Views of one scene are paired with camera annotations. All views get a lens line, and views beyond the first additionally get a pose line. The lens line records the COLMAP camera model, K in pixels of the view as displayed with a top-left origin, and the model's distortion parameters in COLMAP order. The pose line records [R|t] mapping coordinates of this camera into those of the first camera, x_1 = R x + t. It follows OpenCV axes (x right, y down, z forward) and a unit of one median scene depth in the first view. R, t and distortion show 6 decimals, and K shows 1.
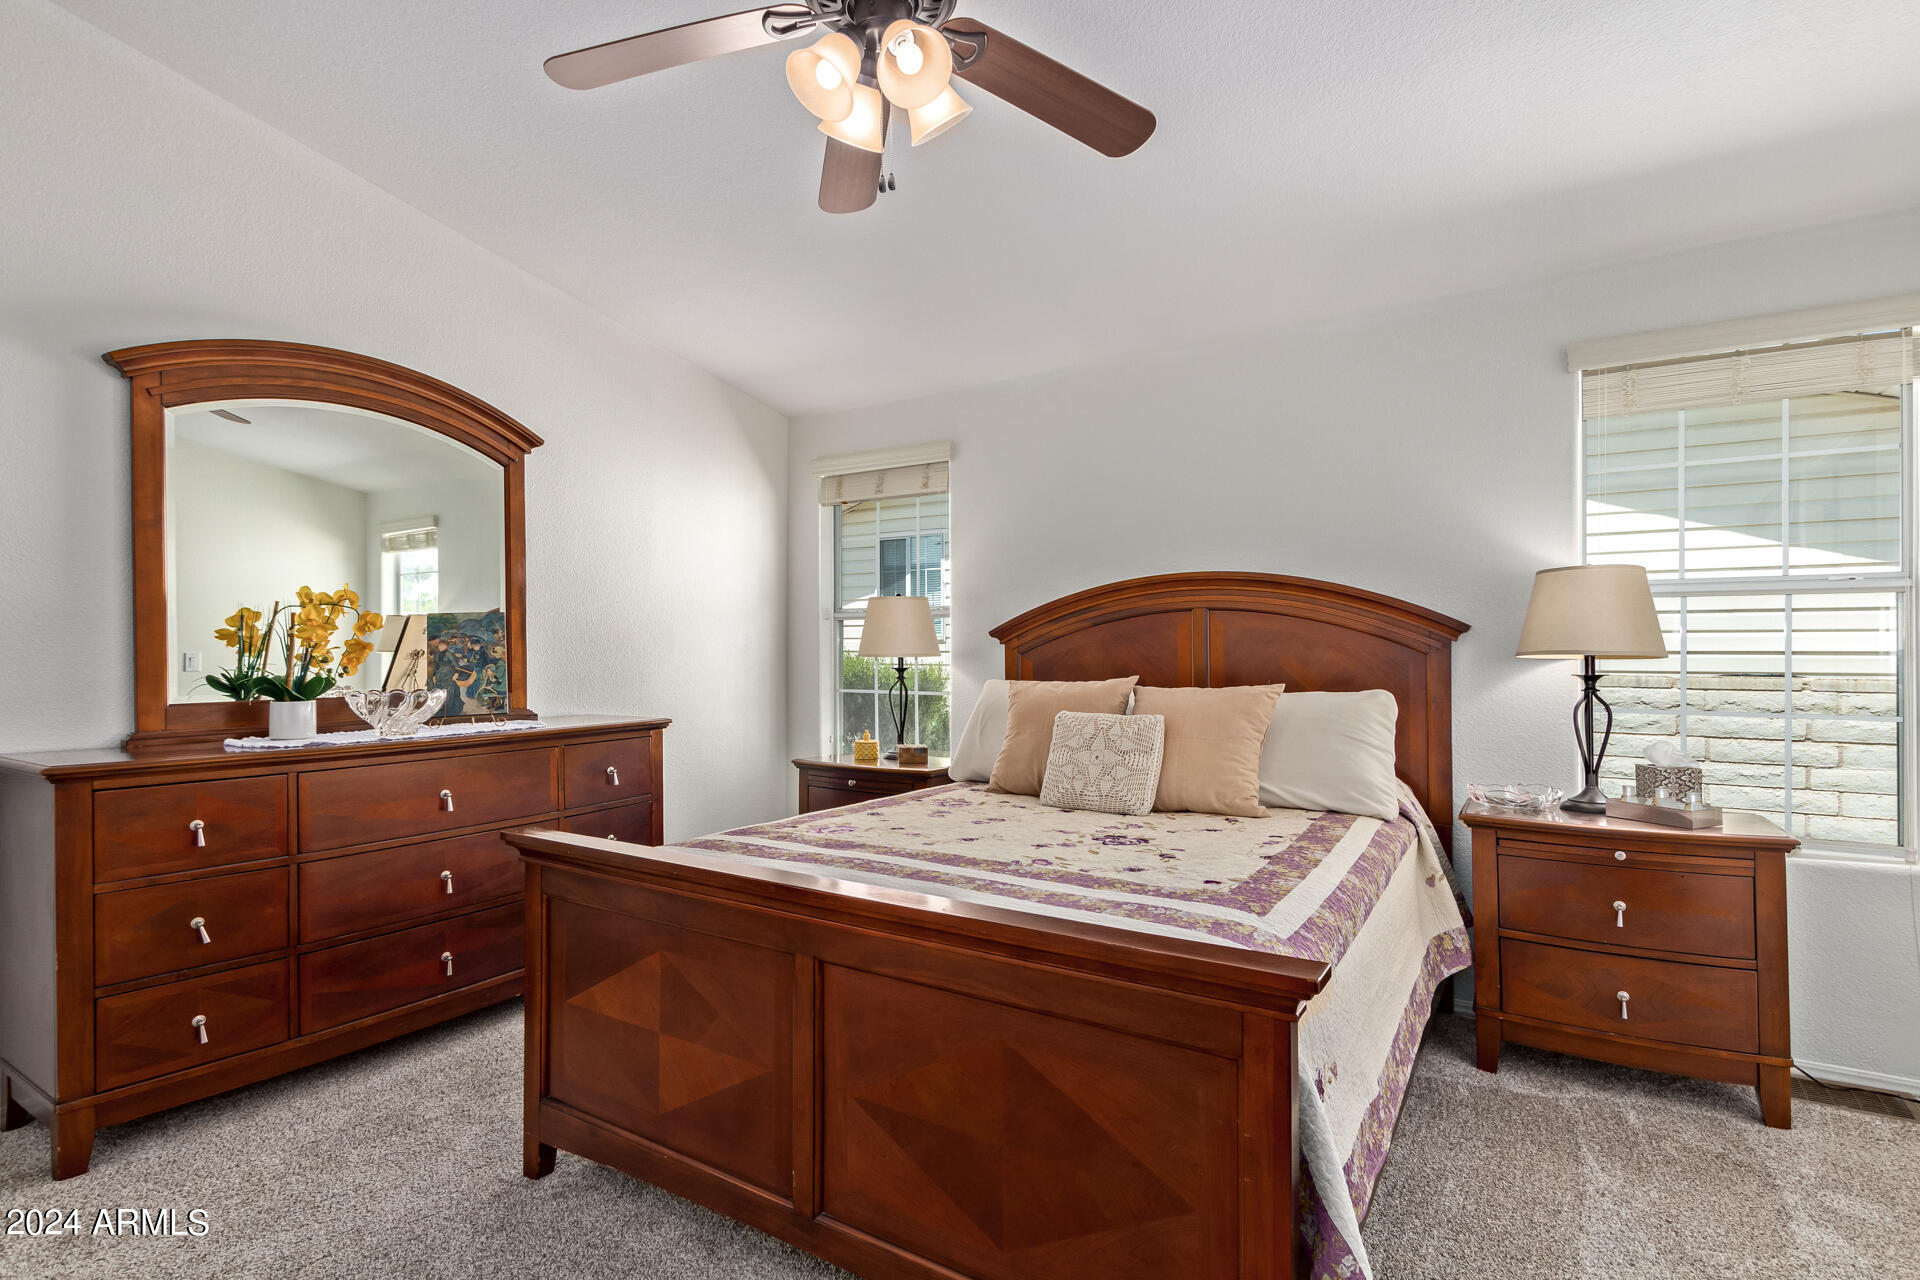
lens RADIAL K [[946.2, 0, 957.7], [0, 946.2, 645.9], [0, 0, 1]] dist [-0.001801, -0.000099]
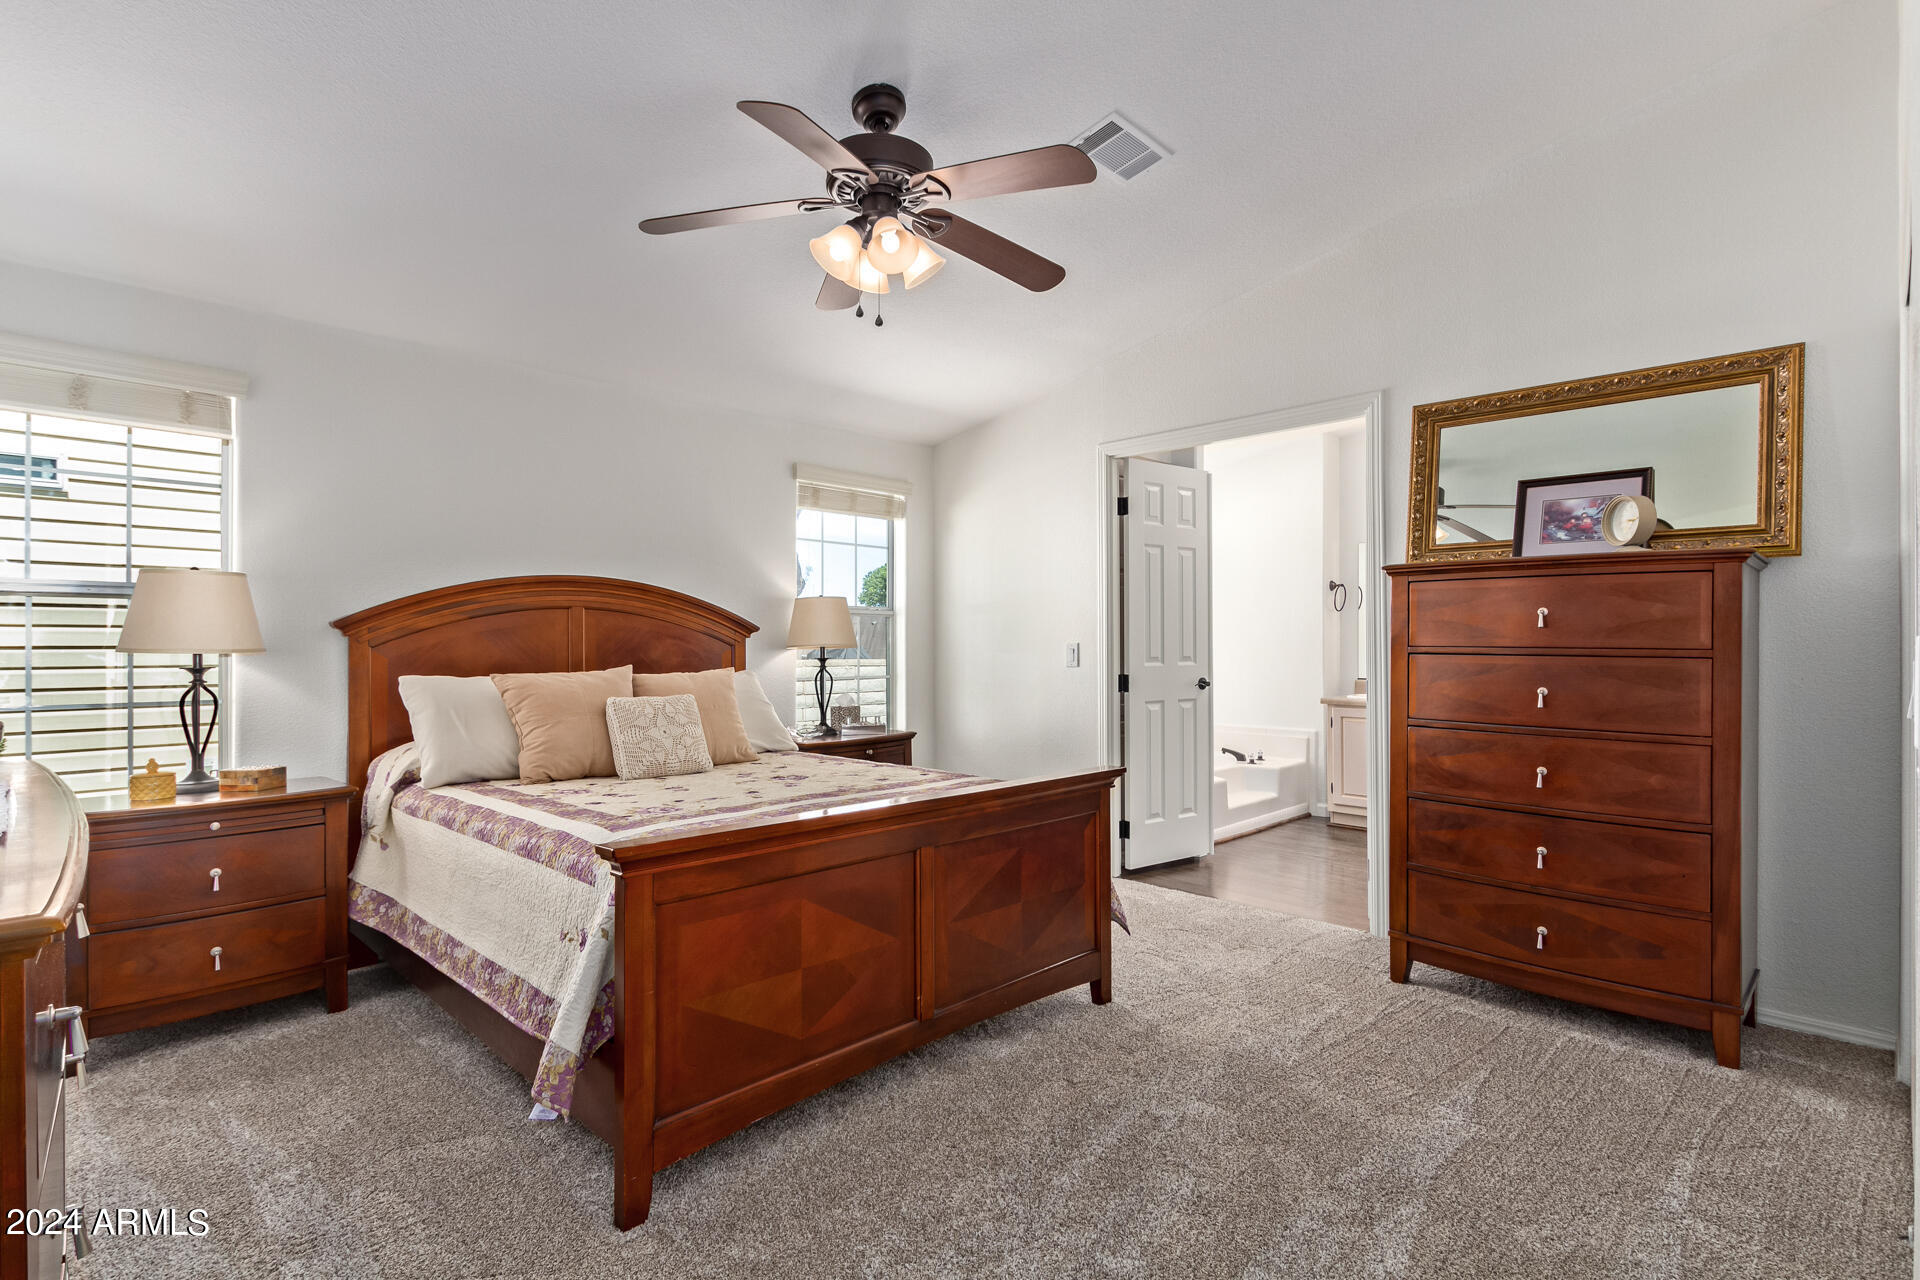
lens RADIAL K [[946.2, 0, 957.3], [0, 946.2, 643.0], [0, 0, 1]] dist [-0.001801, -0.000099]
pose [[0.197650, -0.001867, 0.980271, -0.764351], [-0.005729, 0.999979, 0.003060, -0.001955], [-0.980256, -0.006221, 0.197635, 0.308647]]
